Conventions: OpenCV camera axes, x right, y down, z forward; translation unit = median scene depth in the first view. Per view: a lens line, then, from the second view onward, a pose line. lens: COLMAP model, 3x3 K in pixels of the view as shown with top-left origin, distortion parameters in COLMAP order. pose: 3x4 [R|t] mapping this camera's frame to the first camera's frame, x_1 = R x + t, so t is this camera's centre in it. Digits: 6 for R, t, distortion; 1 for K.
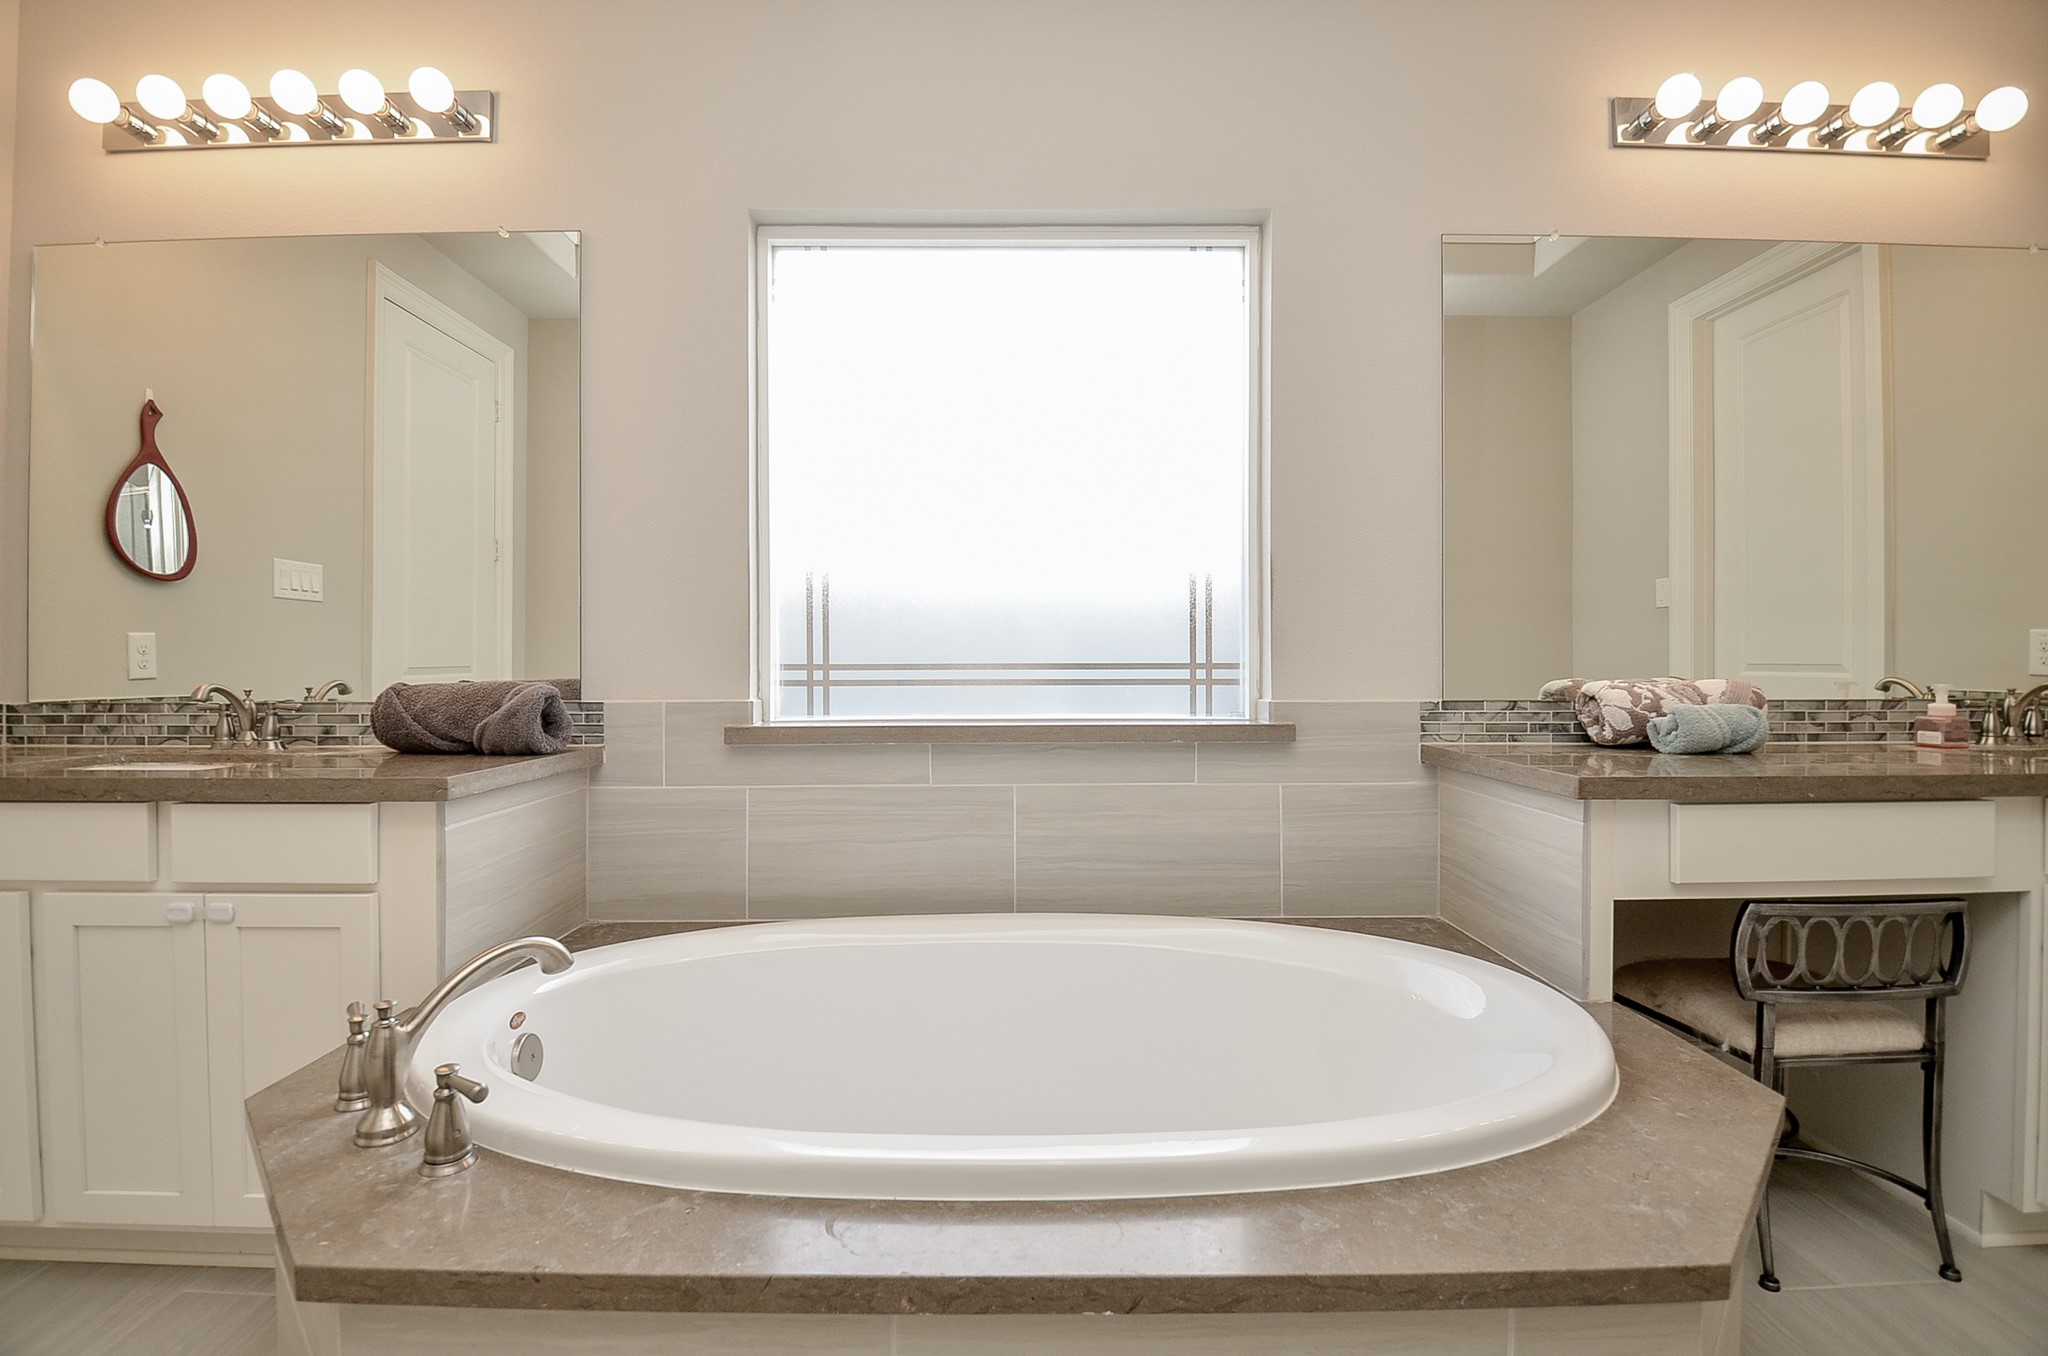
lens RADIAL K [[931.0, 0, 1017.9], [0, 931.0, 675.5], [0, 0, 1]] dist [-0.021817, -0.001474]
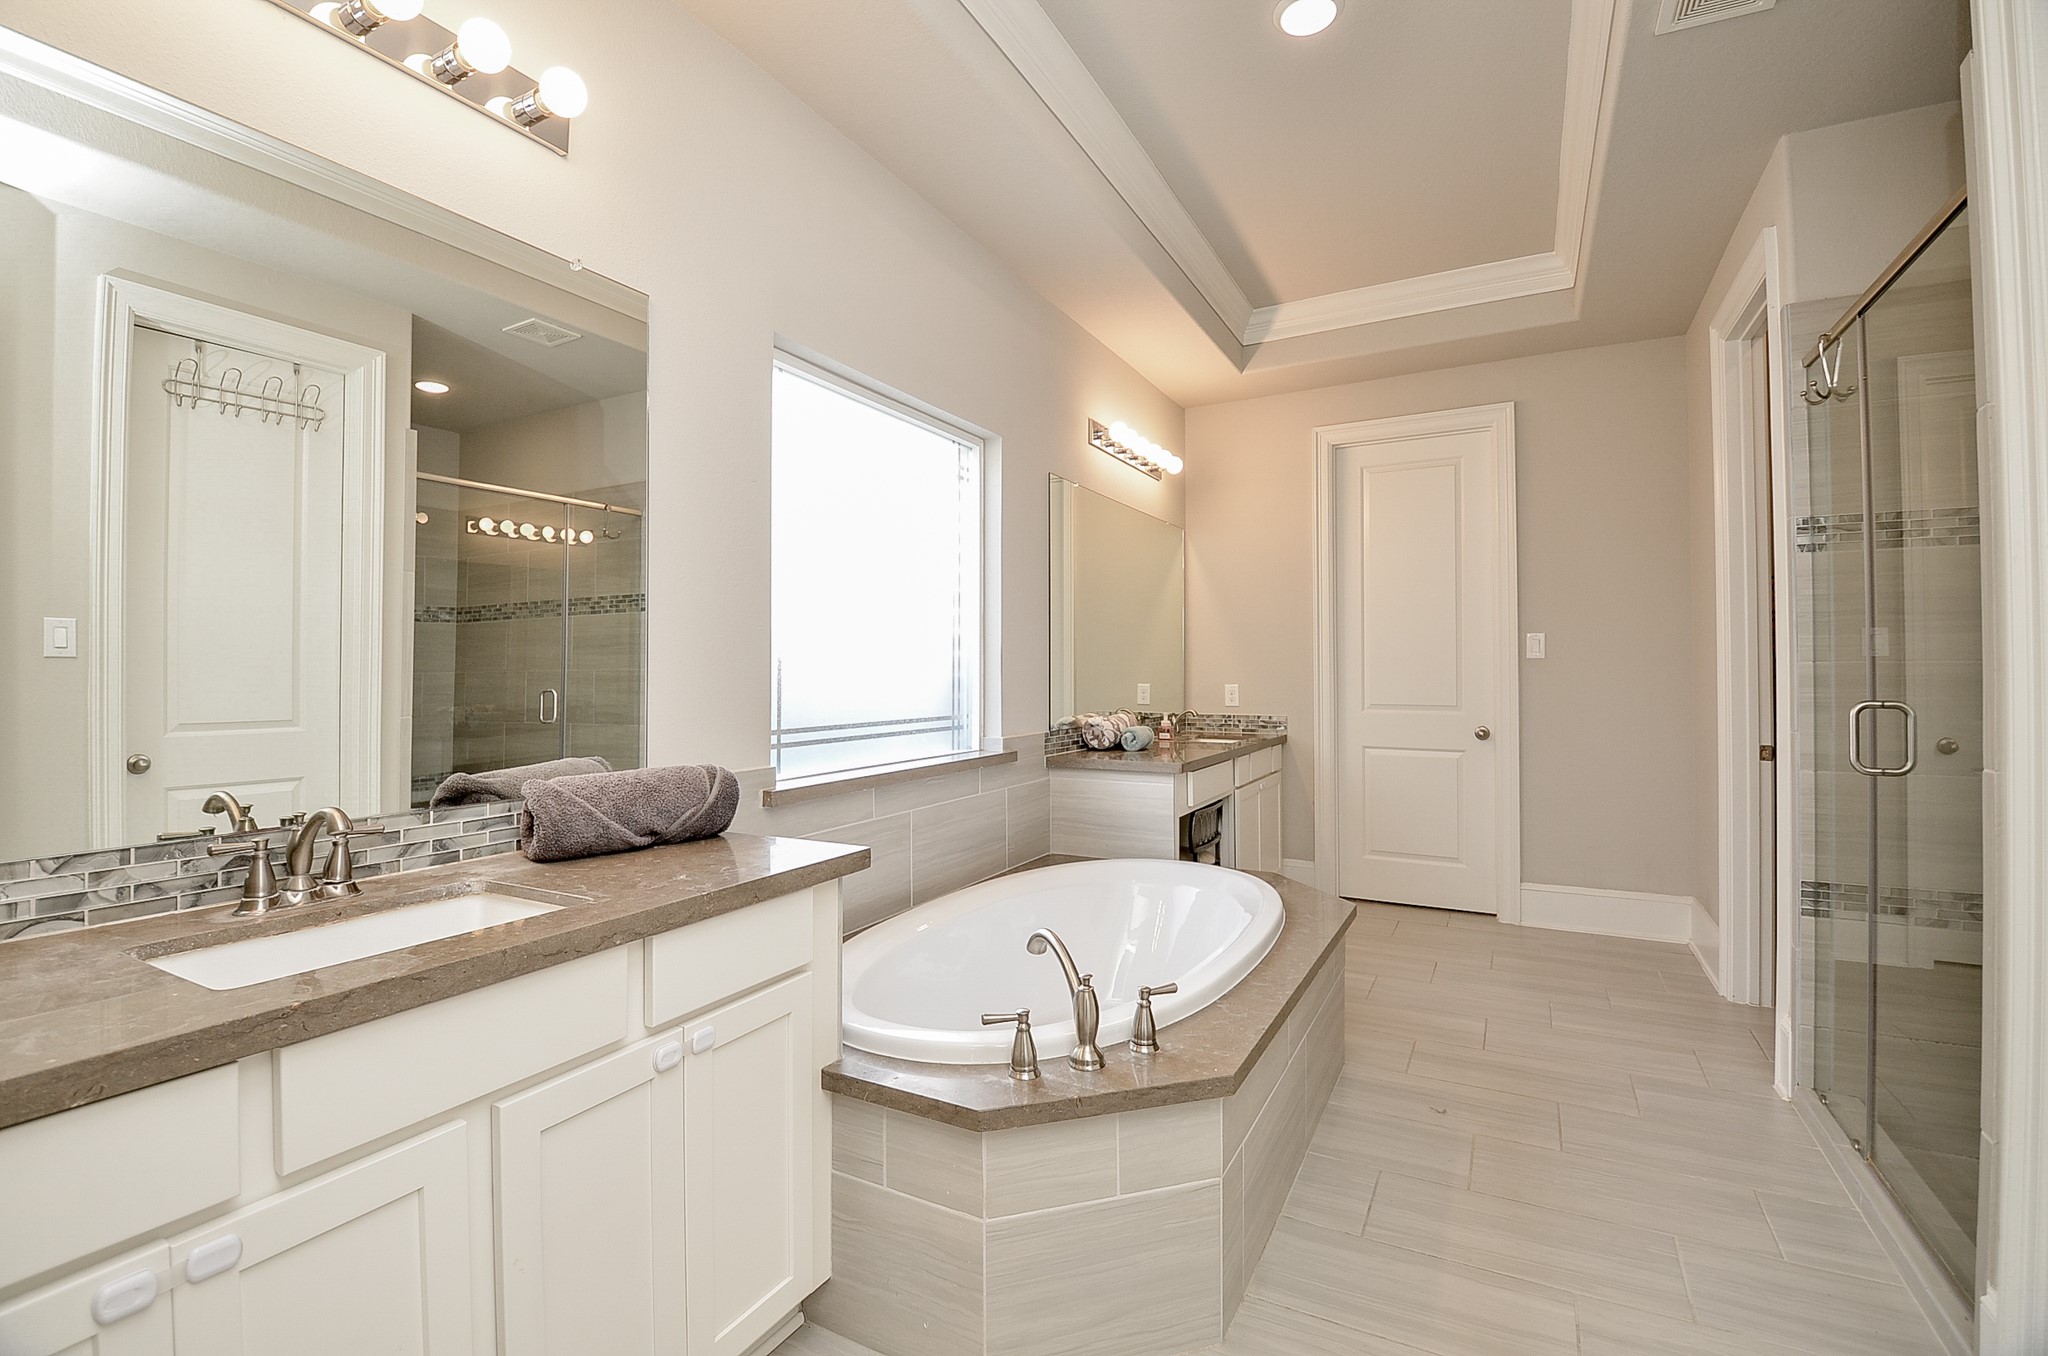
lens RADIAL K [[931.0, 0, 1015.1], [0, 931.0, 666.9], [0, 0, 1]] dist [-0.021817, -0.001474]
pose [[0.476375, 0.006424, 0.879219, -1.133058], [0.024295, 0.999495, -0.020466, -0.061531], [-0.878906, 0.031110, 0.475979, 0.206290]]
